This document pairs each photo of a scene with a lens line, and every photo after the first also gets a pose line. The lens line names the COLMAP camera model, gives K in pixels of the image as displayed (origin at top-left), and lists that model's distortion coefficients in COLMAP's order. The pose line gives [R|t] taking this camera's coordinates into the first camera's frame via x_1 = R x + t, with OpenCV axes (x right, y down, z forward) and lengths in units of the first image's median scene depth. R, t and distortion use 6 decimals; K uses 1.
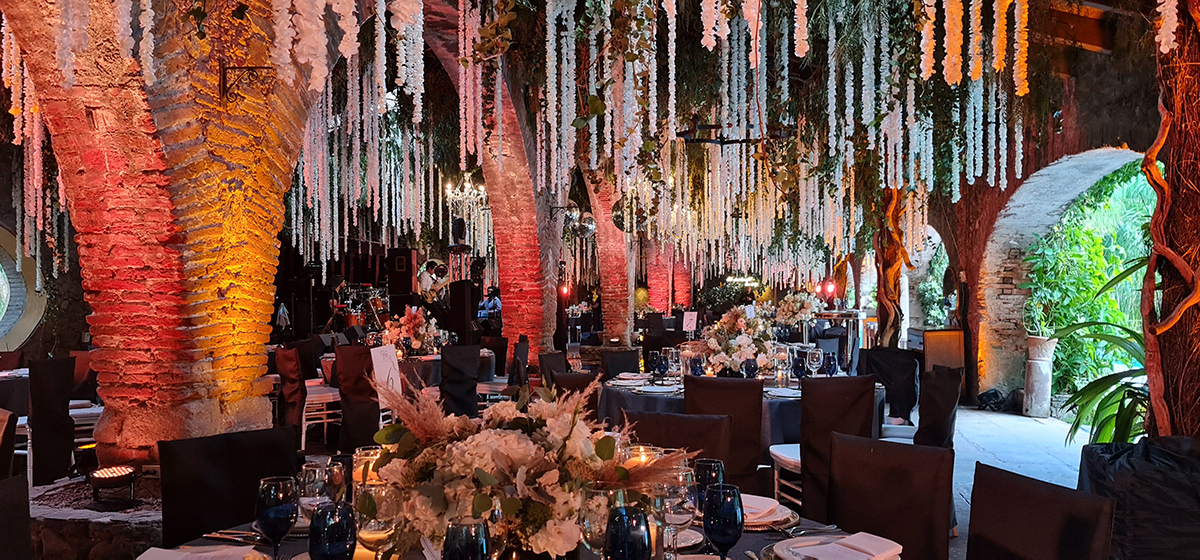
lens RADIAL K [[865.4, 0, 604.8], [0, 865.4, 288.0], [0, 0, 1]] dist [0.016186, 0.009755]
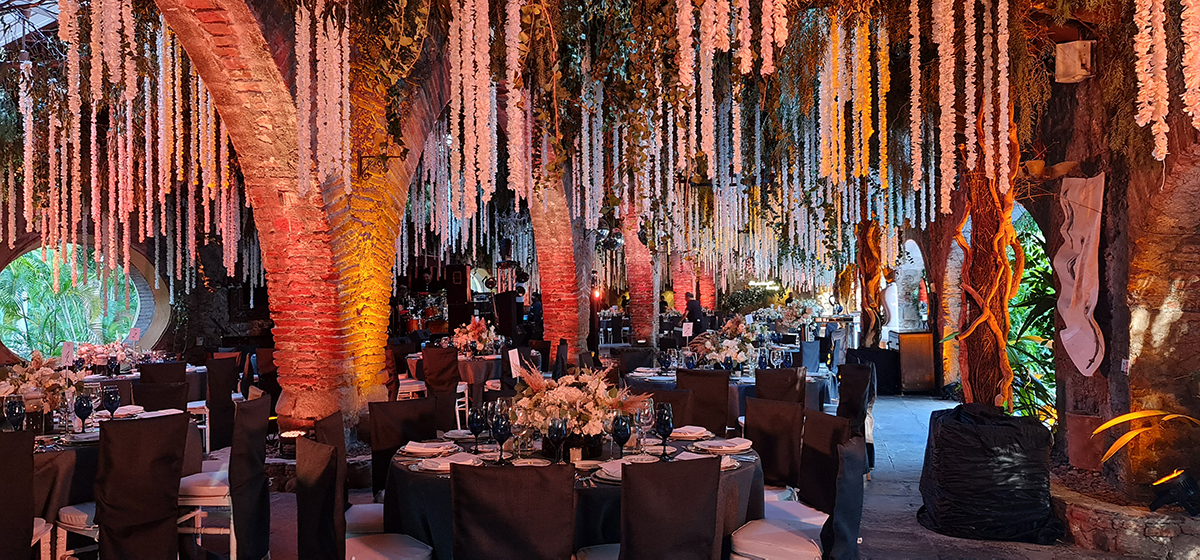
lens RADIAL K [[865.4, 0, 602.4], [0, 865.4, 276.0], [0, 0, 1]] dist [0.016186, 0.009755]
pose [[0.999185, -0.006914, -0.039779, 0.013522], [0.006365, 0.999883, -0.013901, -0.020288], [0.039871, 0.013637, 0.999112, -0.271322]]
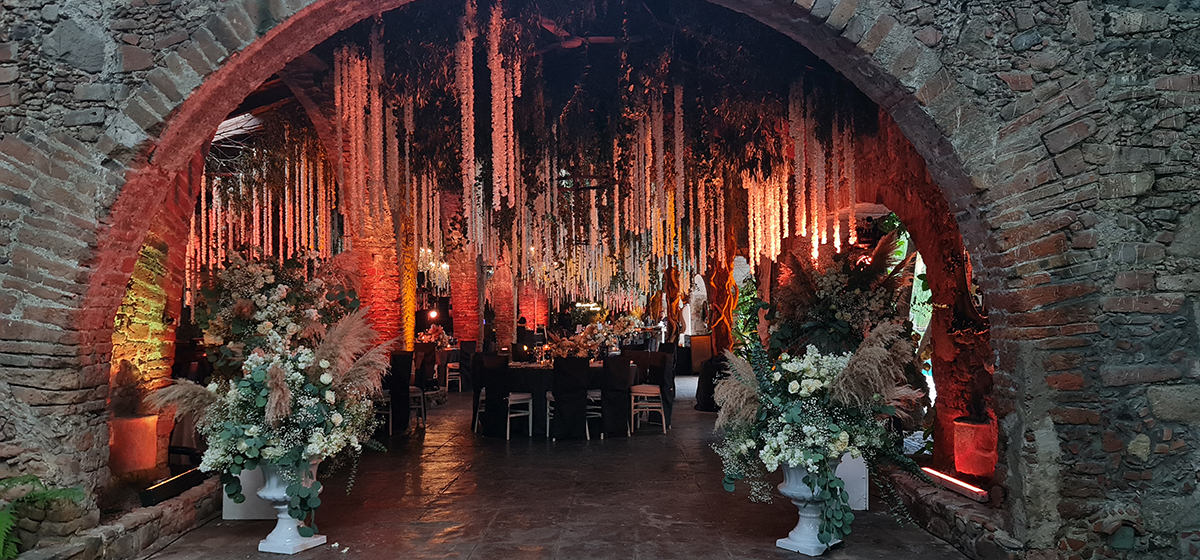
lens RADIAL K [[865.4, 0, 601.4], [0, 865.4, 284.8], [0, 0, 1]] dist [0.016186, 0.009755]
pose [[0.983845, -0.002655, 0.179005, -0.209764], [0.007823, 0.999572, -0.028174, -0.012173], [-0.178853, 0.029119, 0.983445, -1.087226]]
